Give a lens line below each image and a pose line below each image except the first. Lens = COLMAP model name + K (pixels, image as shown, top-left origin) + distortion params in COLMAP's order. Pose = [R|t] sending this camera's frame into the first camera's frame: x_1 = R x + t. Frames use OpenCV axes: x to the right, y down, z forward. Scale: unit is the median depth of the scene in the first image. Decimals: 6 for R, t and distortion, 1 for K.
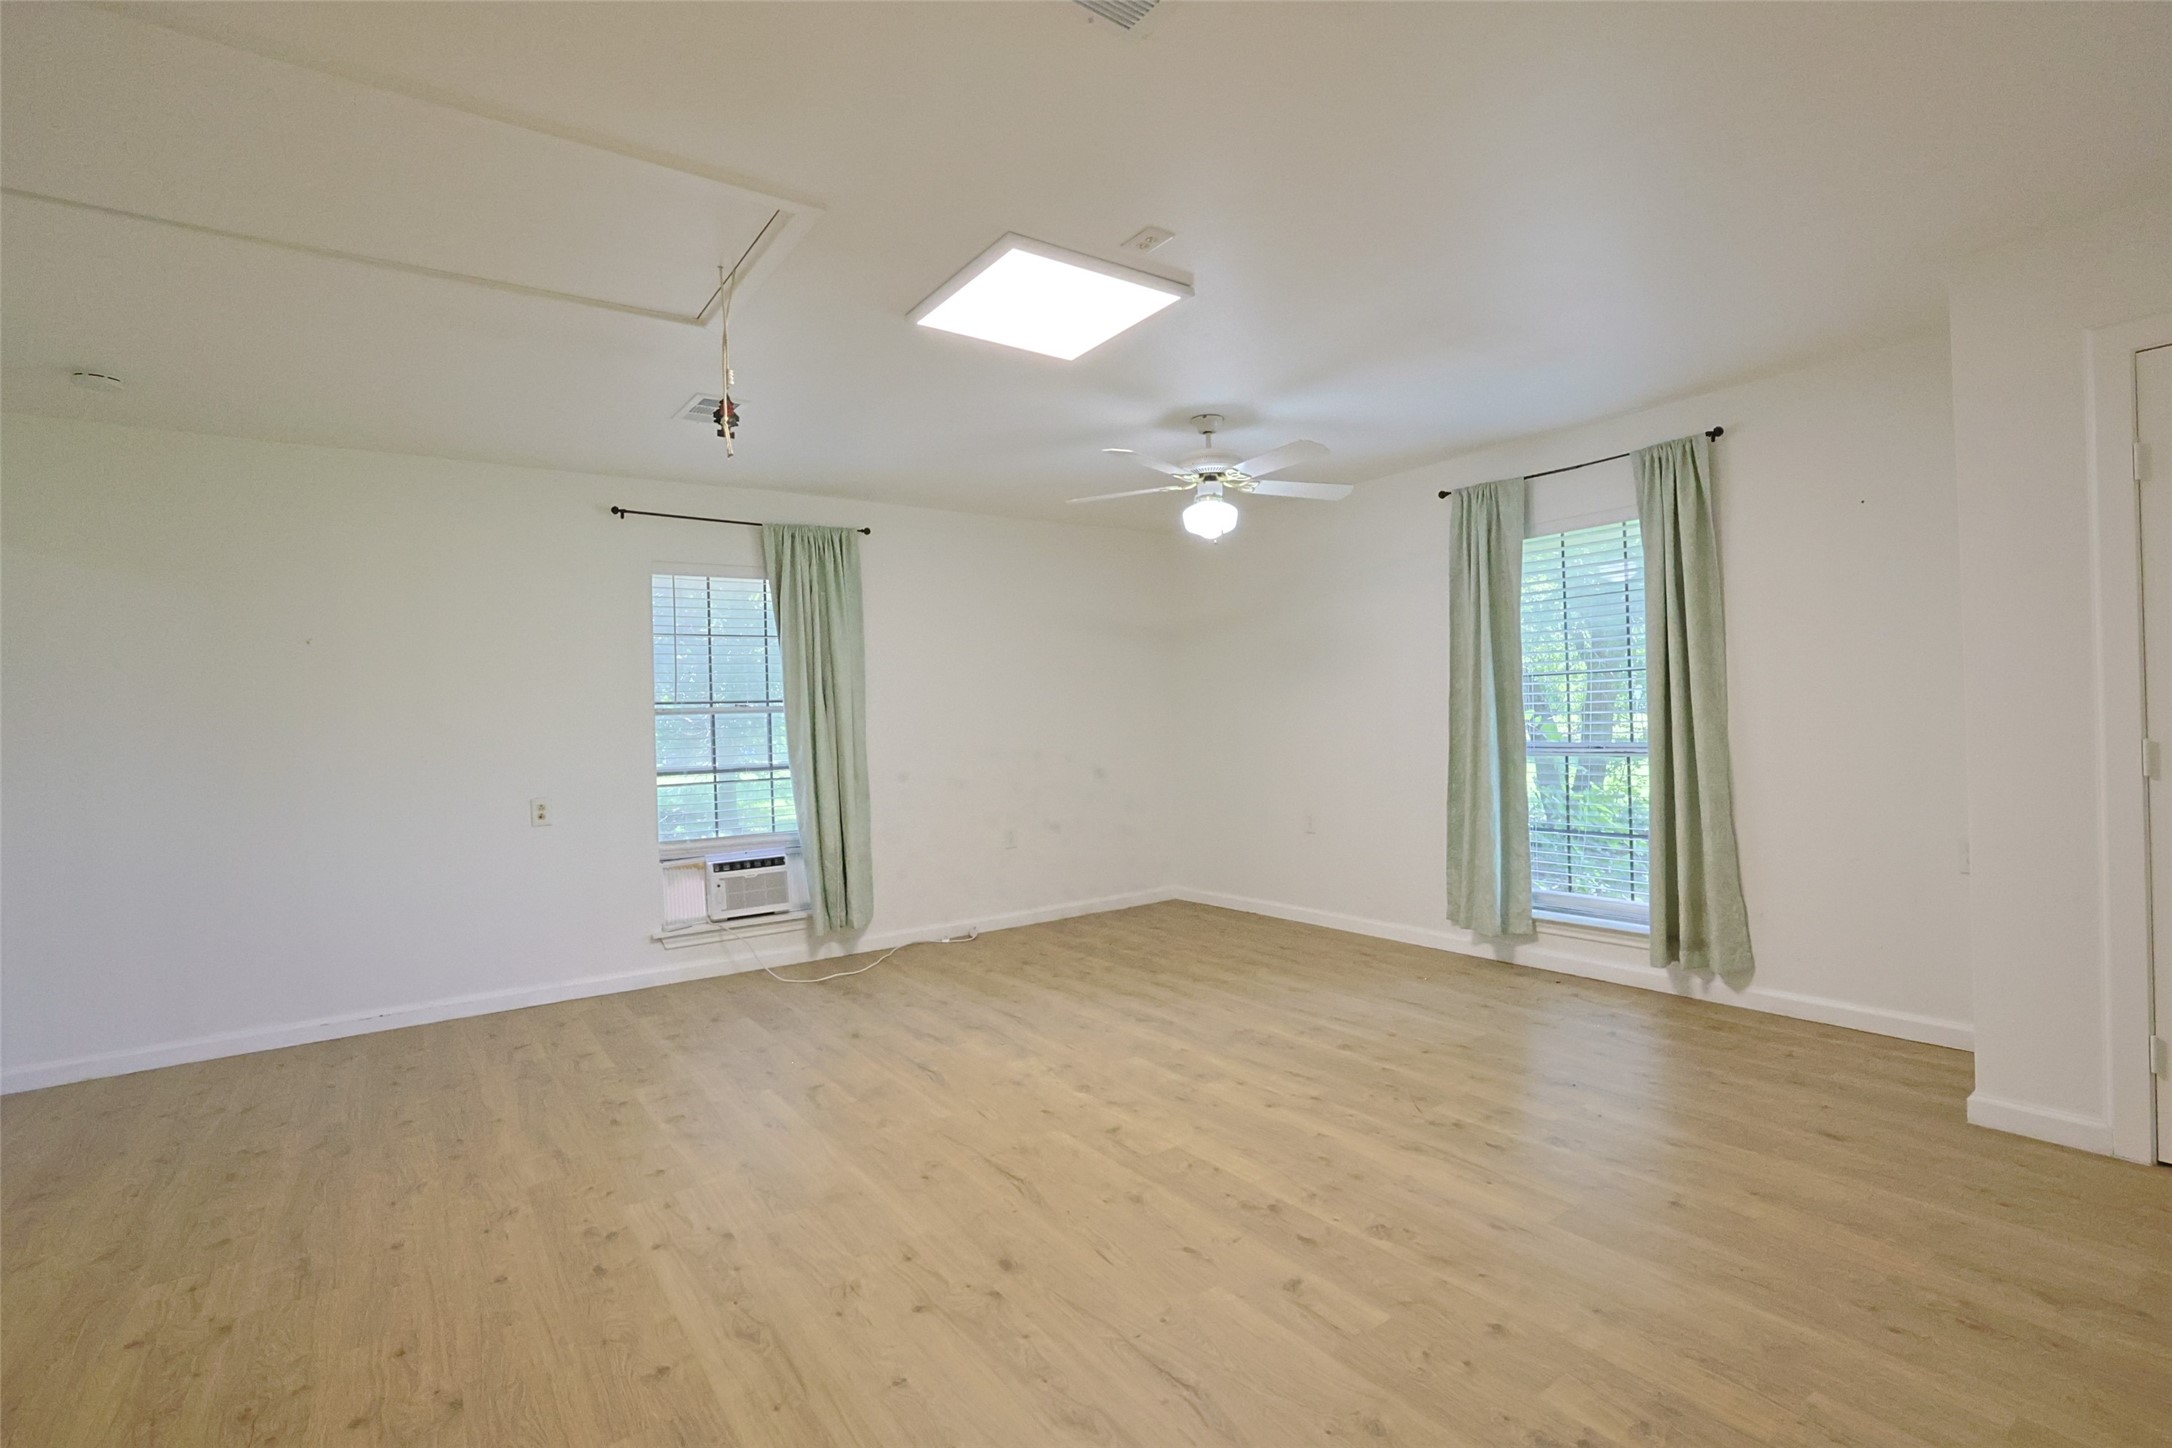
lens RADIAL K [[995.9, 0, 1100.2], [0, 995.9, 719.4], [0, 0, 1]] dist [-0.048389, 0.017470]
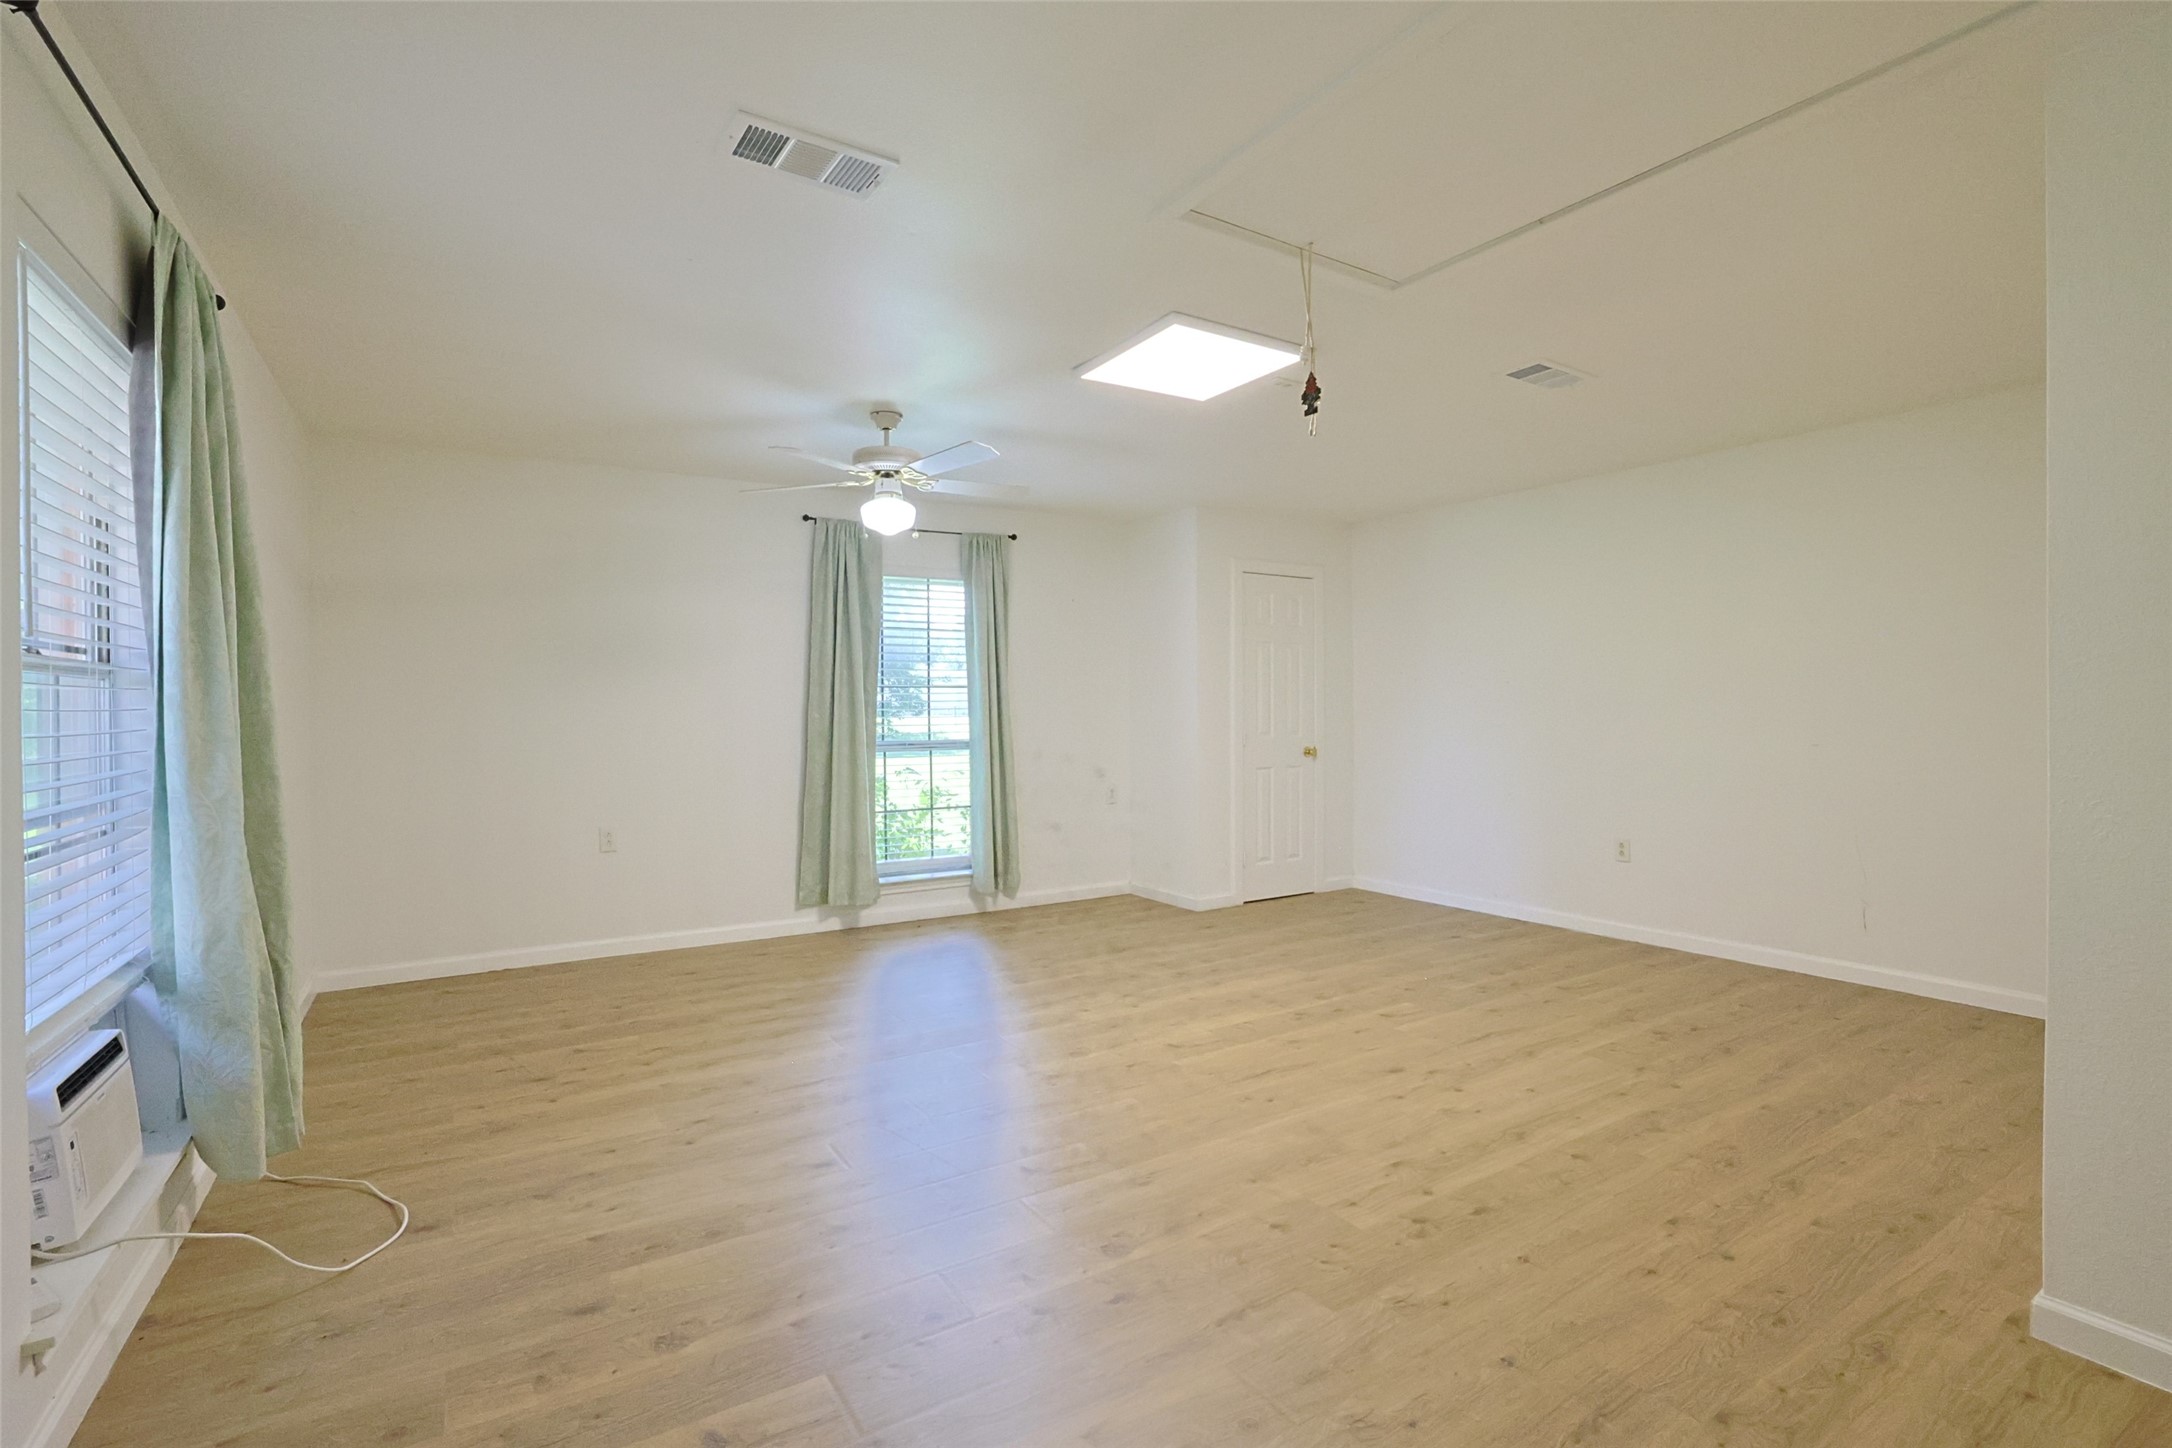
lens RADIAL K [[995.9, 0, 1100.2], [0, 995.9, 719.4], [0, 0, 1]] dist [-0.048389, 0.017470]
pose [[0.052667, 0.021470, 0.998381, -1.123637], [0.004558, 0.999753, -0.021740, 0.035125], [-0.998602, 0.005696, 0.052556, 0.941741]]
